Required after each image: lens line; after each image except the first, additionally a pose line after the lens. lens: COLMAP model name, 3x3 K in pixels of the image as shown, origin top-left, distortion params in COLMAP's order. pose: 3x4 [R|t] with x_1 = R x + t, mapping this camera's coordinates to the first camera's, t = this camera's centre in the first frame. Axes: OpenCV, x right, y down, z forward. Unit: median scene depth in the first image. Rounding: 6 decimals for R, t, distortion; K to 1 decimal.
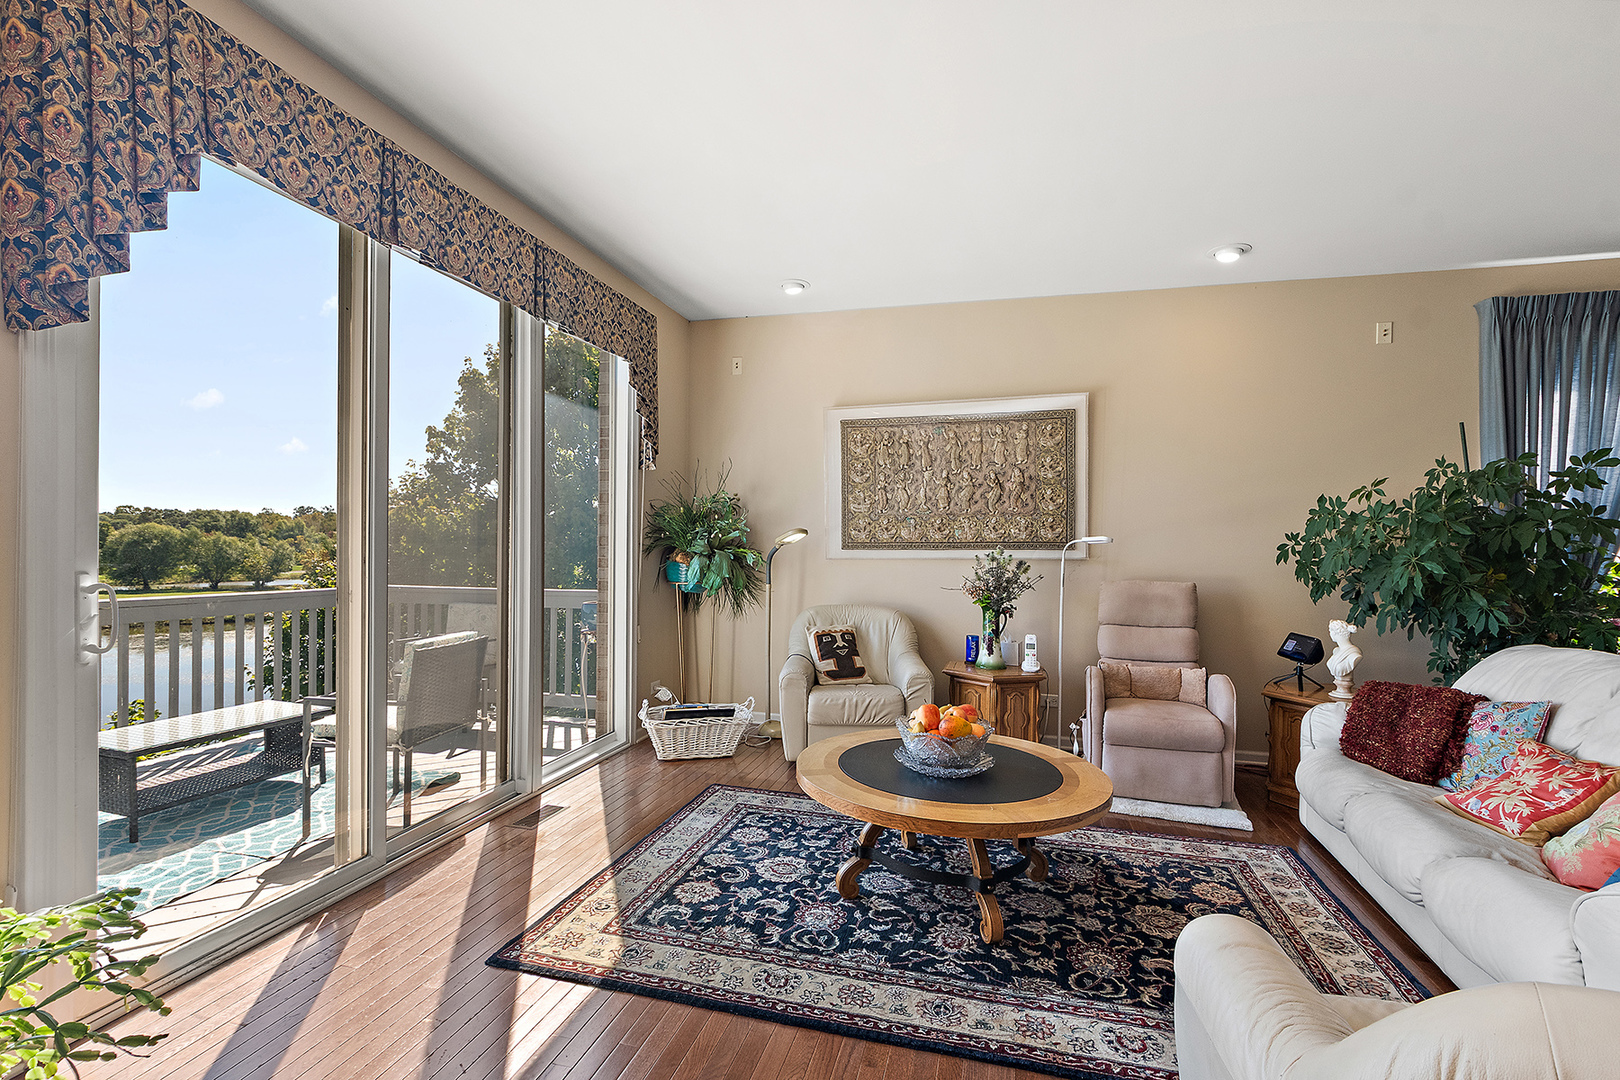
lens RADIAL K [[741.2, 0, 809.1], [0, 741.2, 546.0], [0, 0, 1]] dist [0.001412, -0.000036]
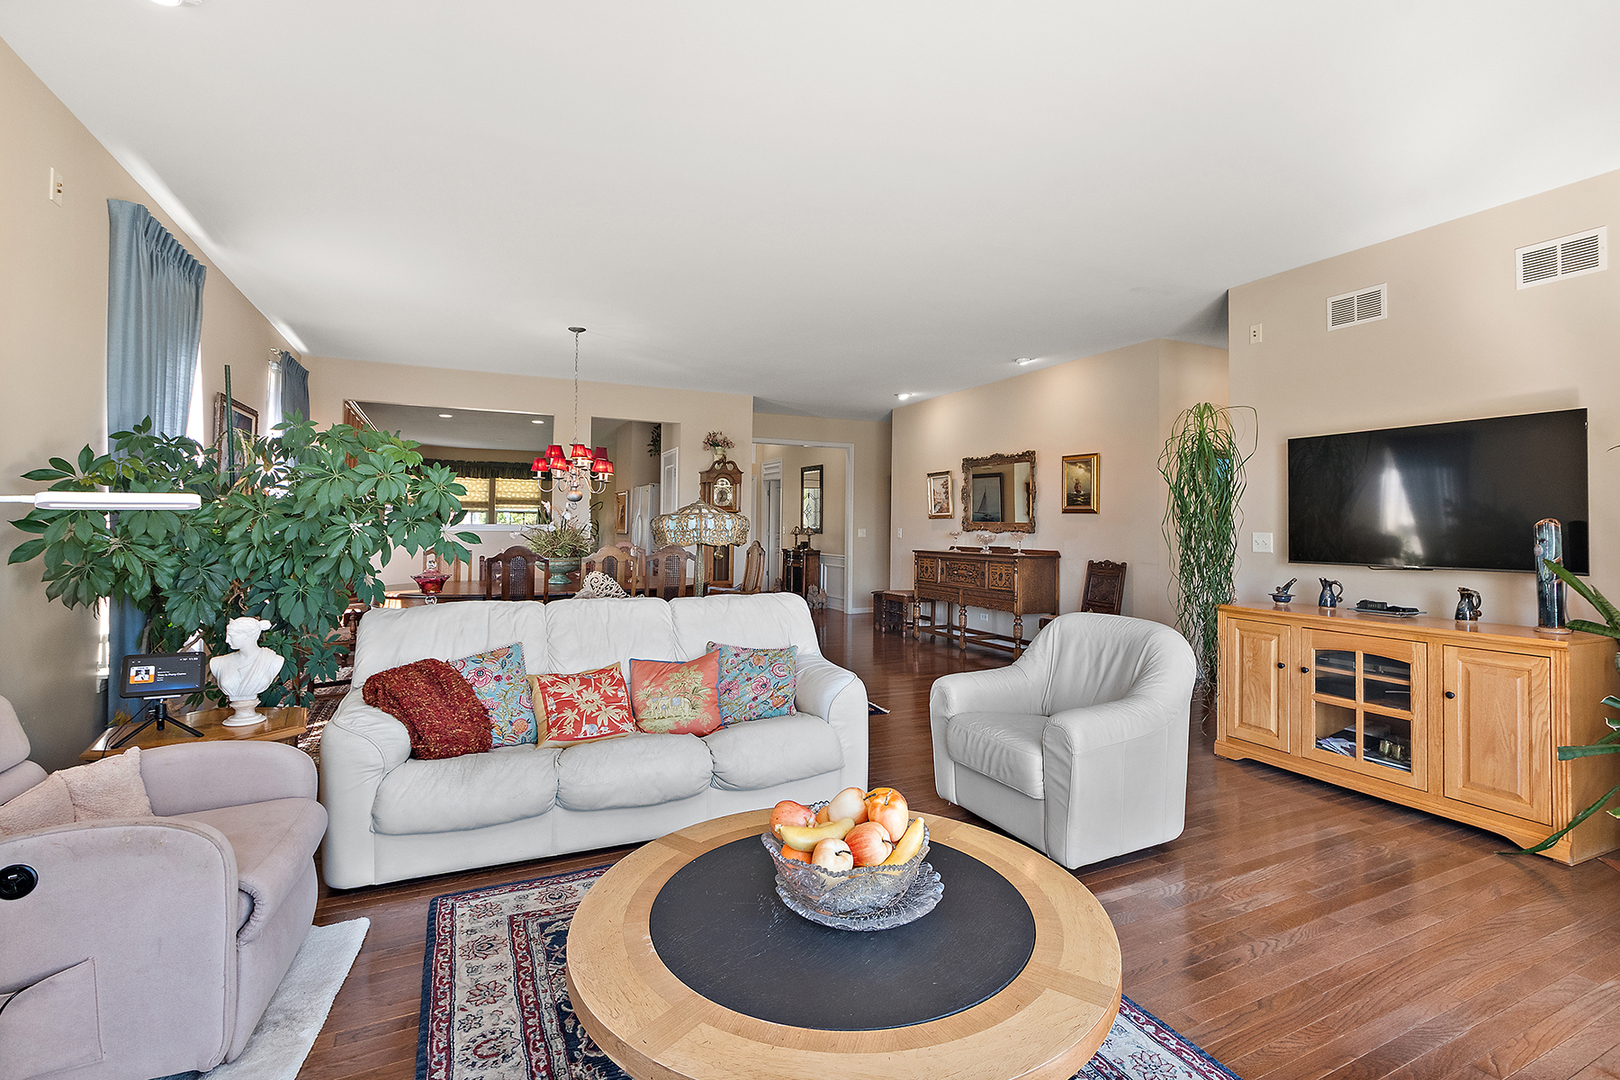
lens RADIAL K [[741.2, 0, 813.8], [0, 741.2, 528.4], [0, 0, 1]] dist [0.001412, -0.000036]
pose [[-0.663541, -0.016011, 0.747969, -0.209183], [-0.015181, 0.999853, 0.007935, 0.004103], [-0.747986, -0.006090, -0.663687, 1.300514]]
